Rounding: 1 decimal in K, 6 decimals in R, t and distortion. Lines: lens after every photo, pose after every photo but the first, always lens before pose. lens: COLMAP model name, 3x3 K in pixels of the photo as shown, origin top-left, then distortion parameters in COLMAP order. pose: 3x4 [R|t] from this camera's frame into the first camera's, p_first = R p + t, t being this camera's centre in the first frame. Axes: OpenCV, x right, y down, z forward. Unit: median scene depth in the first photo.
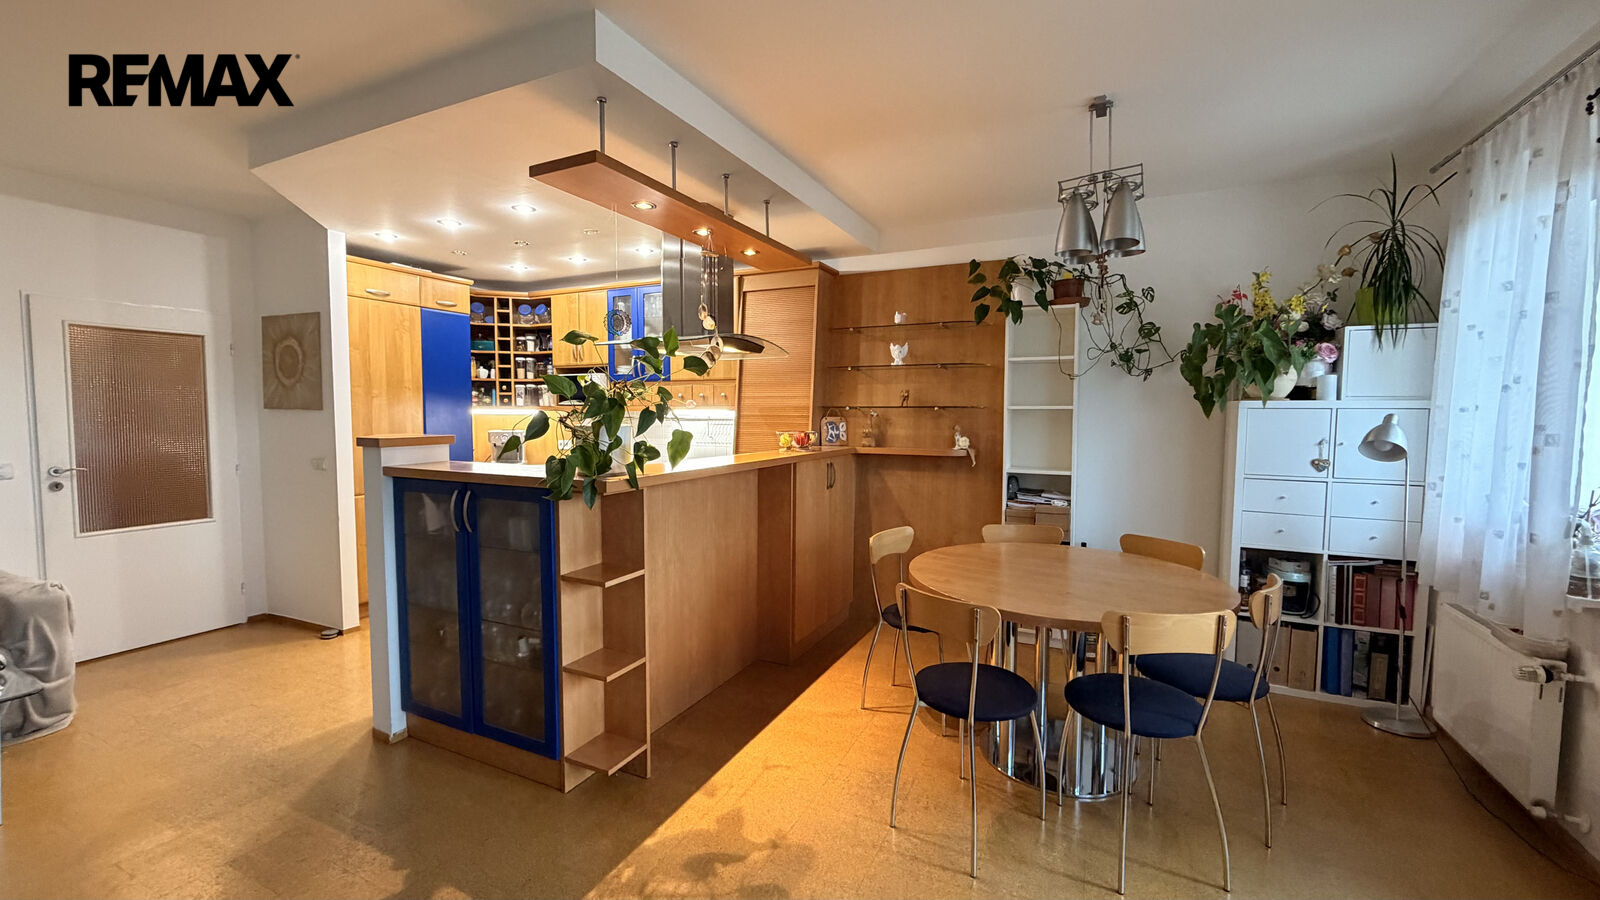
lens RADIAL K [[646.6, 0, 799.1], [0, 646.6, 451.1], [0, 0, 1]] dist [-0.000796, -0.000042]
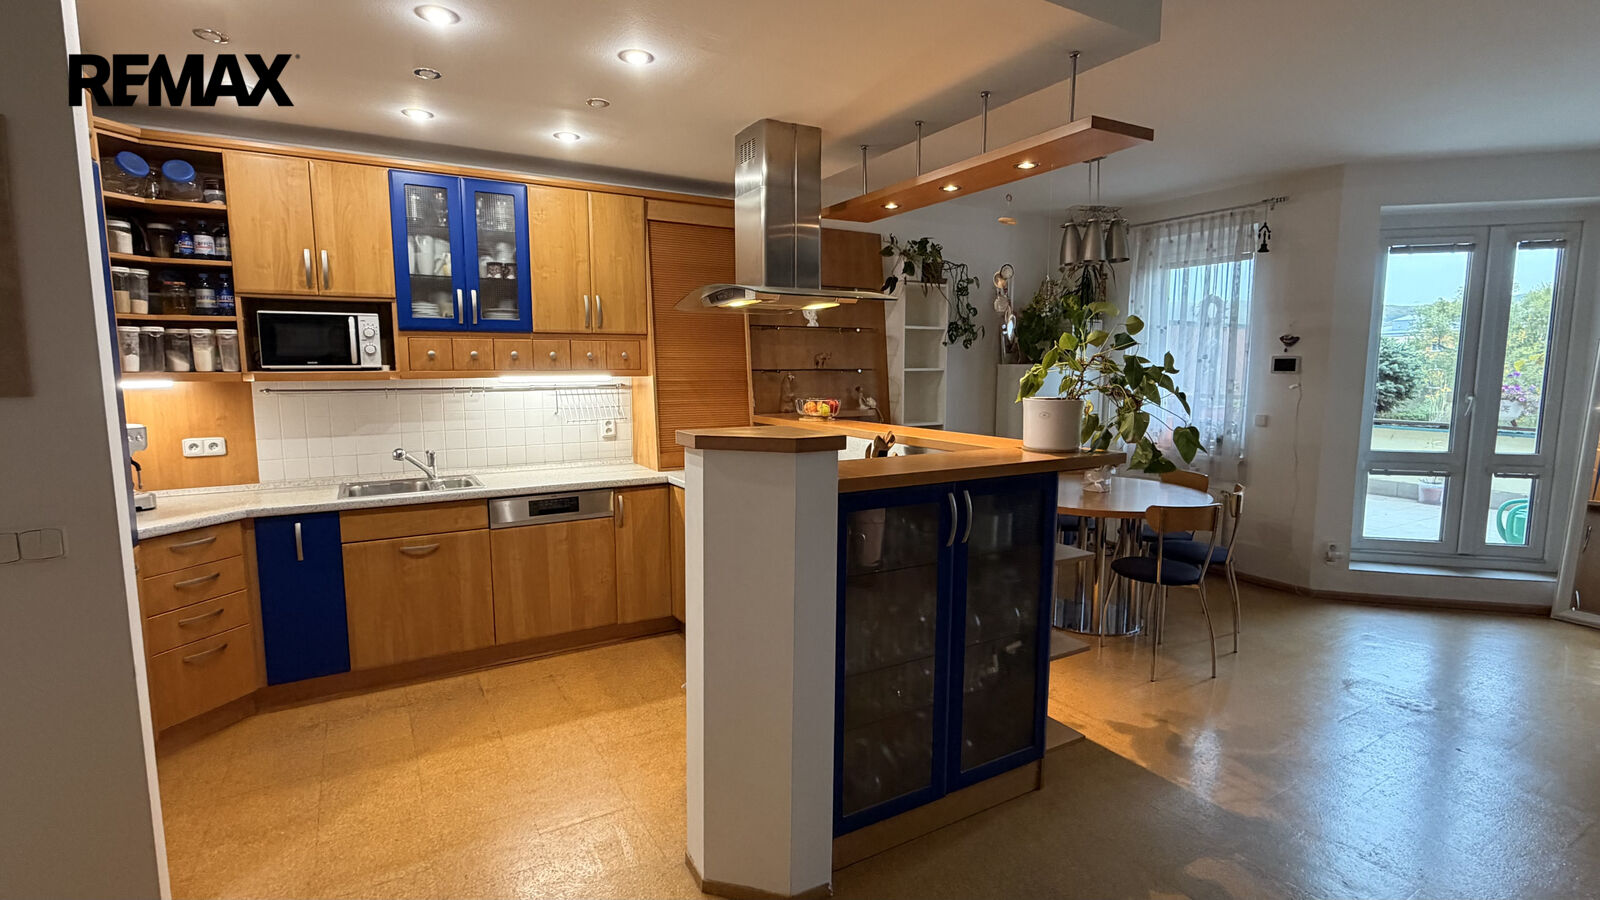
lens RADIAL K [[736.0, 0, 799.7], [0, 736.0, 450.9], [0, 0, 1]] dist [0.001370, 0.000059]
pose [[0.563166, -0.103021, 0.819897, -0.731198], [0.050913, 0.994639, 0.090008, -0.043134], [-0.824774, -0.008946, 0.565392, 0.355943]]
